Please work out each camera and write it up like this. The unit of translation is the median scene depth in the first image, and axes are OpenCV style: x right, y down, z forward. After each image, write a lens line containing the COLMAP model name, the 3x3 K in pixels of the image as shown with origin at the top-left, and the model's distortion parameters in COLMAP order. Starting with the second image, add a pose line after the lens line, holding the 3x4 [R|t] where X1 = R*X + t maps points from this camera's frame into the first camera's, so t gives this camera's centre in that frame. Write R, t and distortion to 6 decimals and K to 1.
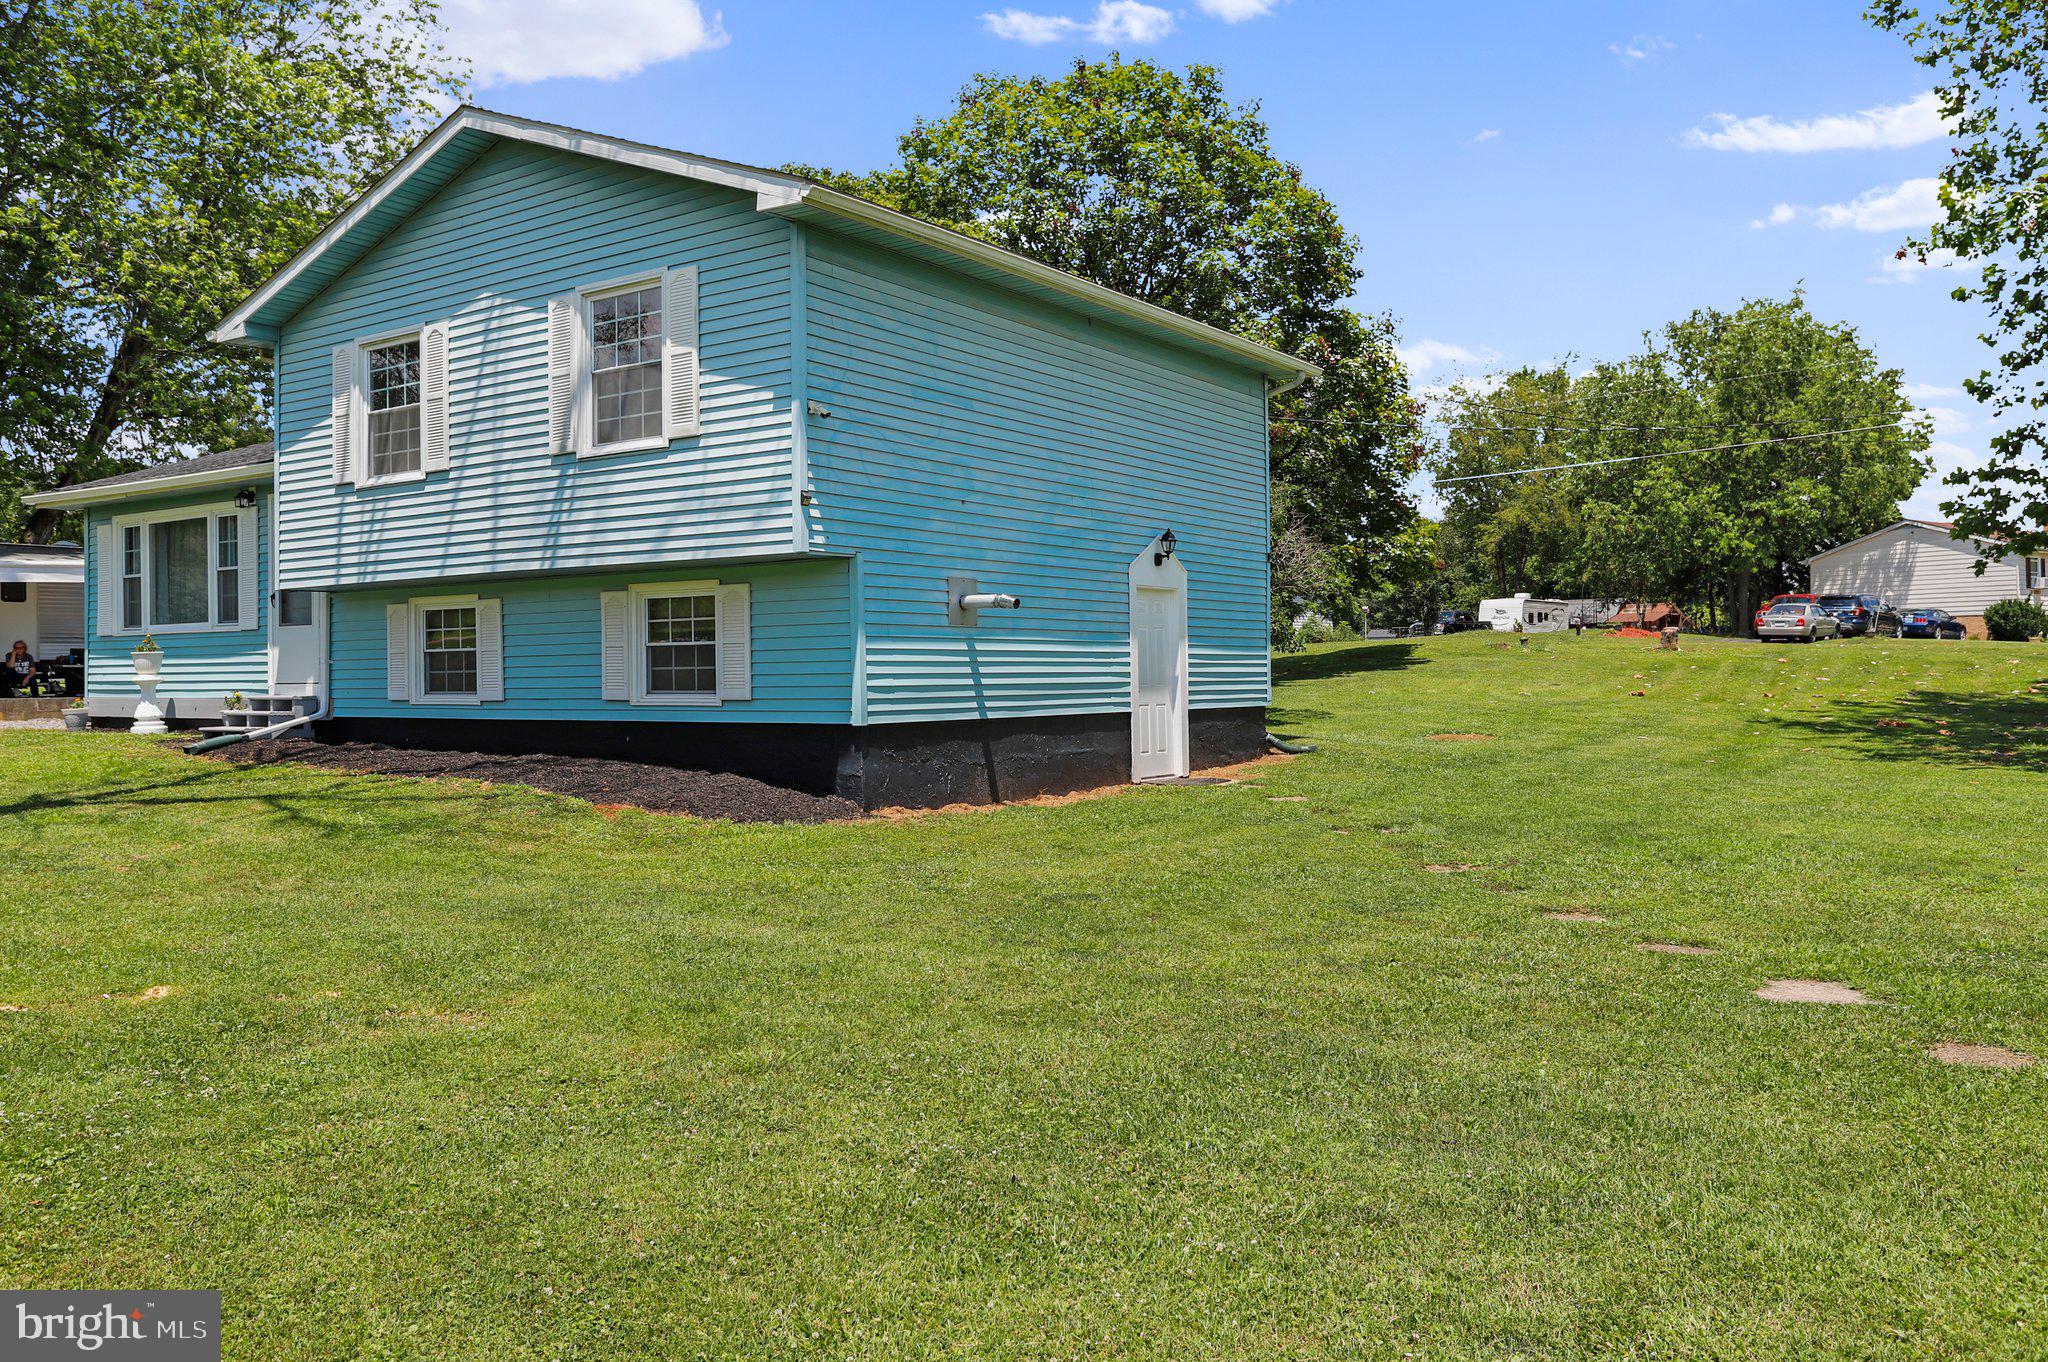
lens RADIAL K [[1573.4, 0, 982.6], [0, 1573.4, 649.9], [0, 0, 1]] dist [-0.001922, 0.026997]
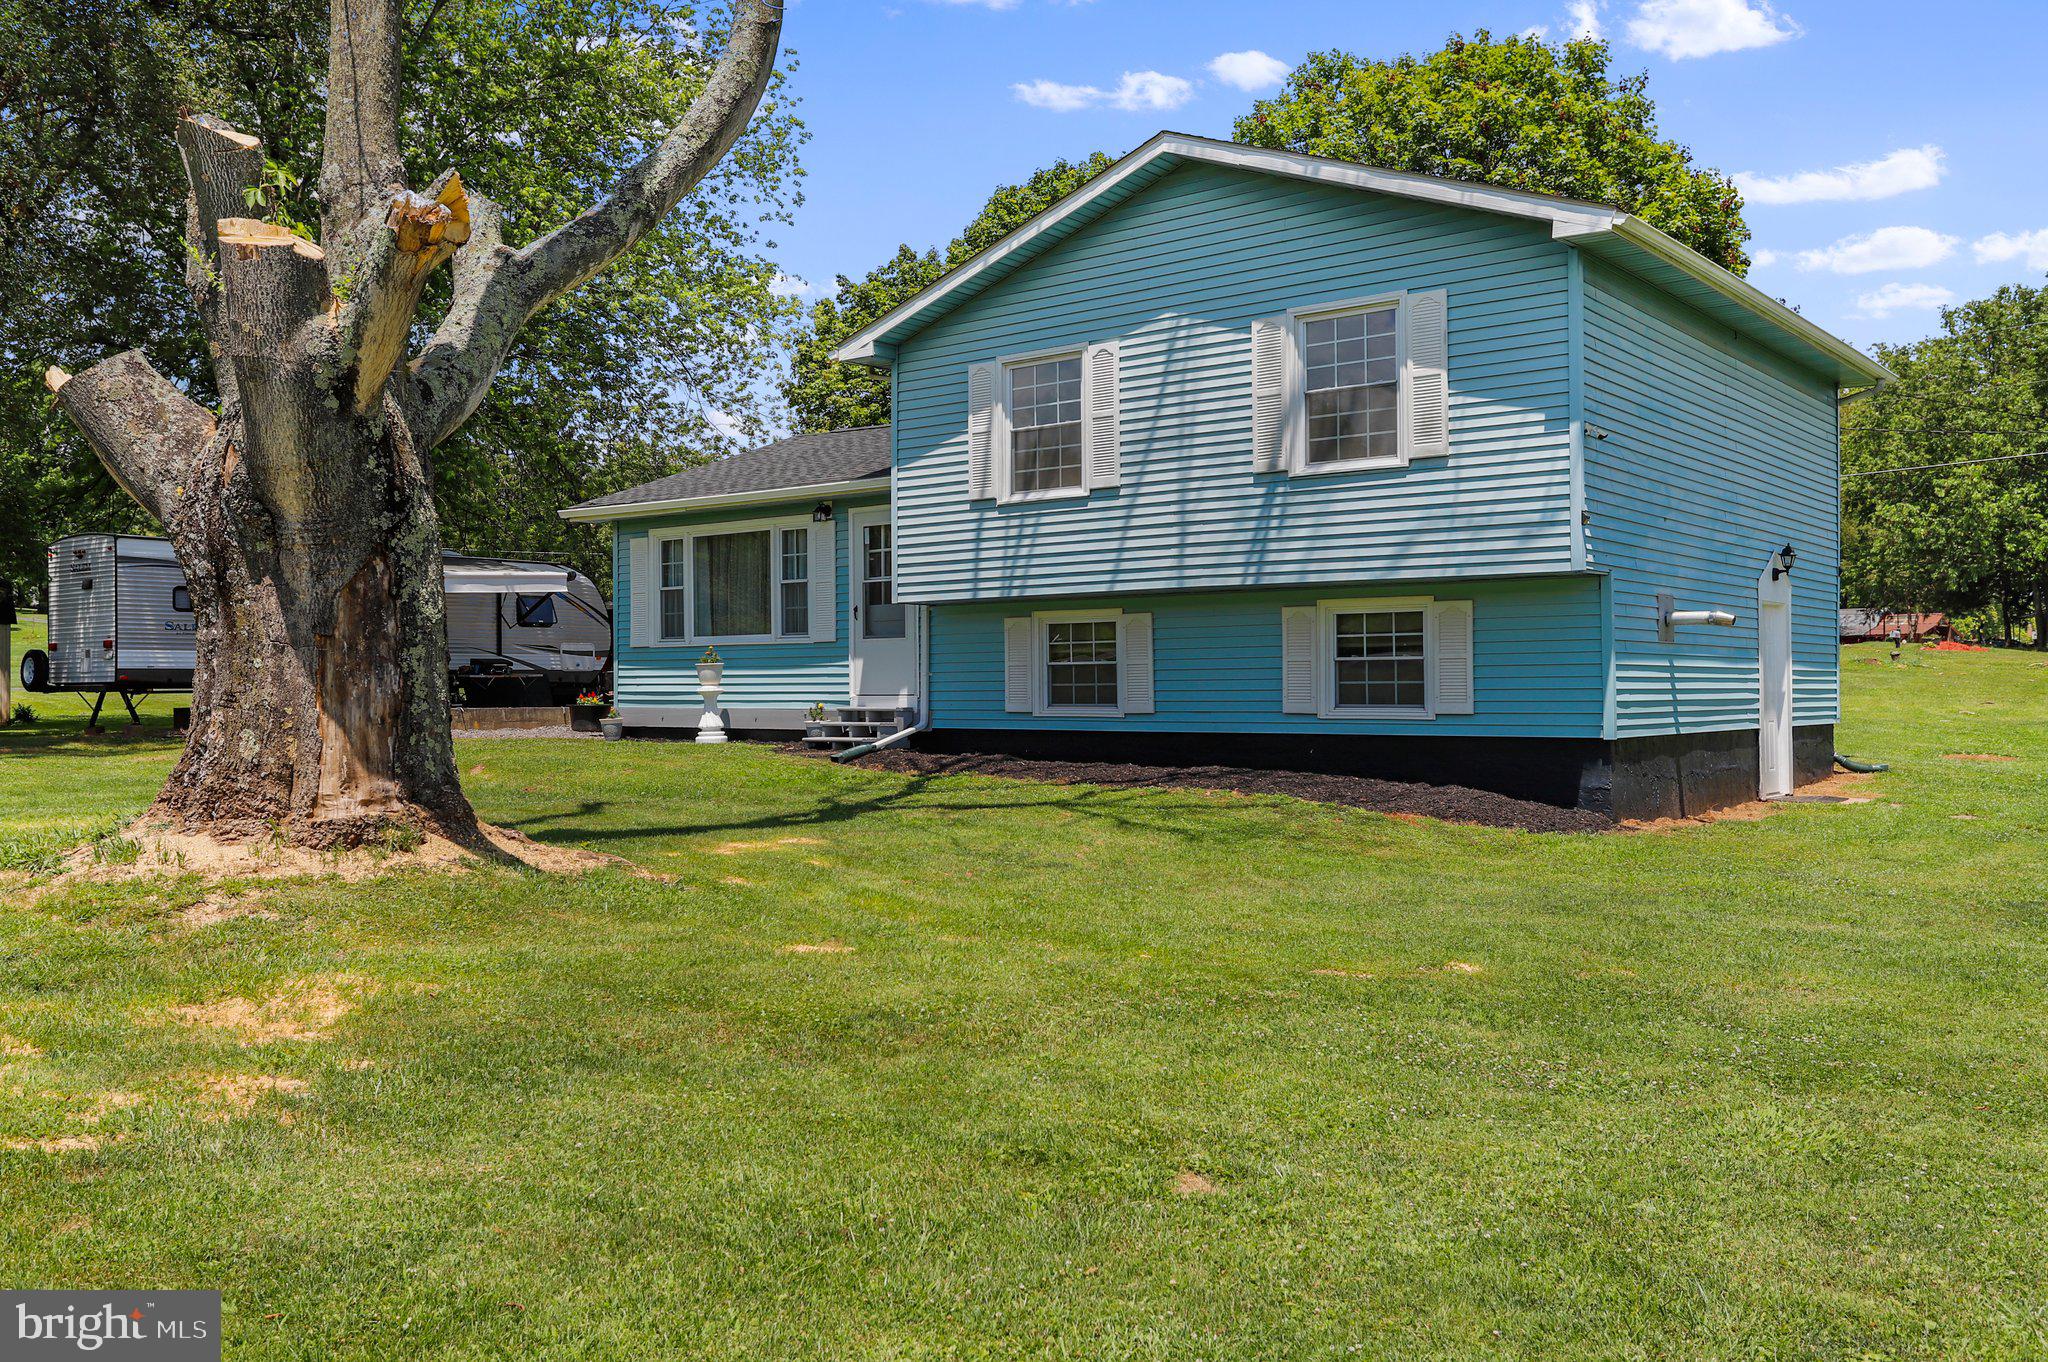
lens RADIAL K [[1712.0, 0, 970.1], [0, 1712.0, 696.2], [0, 0, 1]] dist [-0.032029, 0.034656]
pose [[0.997285, 0.005693, -0.073418, -0.340711], [-0.004181, 0.999776, 0.020731, -0.001251], [0.073519, -0.020368, 0.997086, -0.111546]]
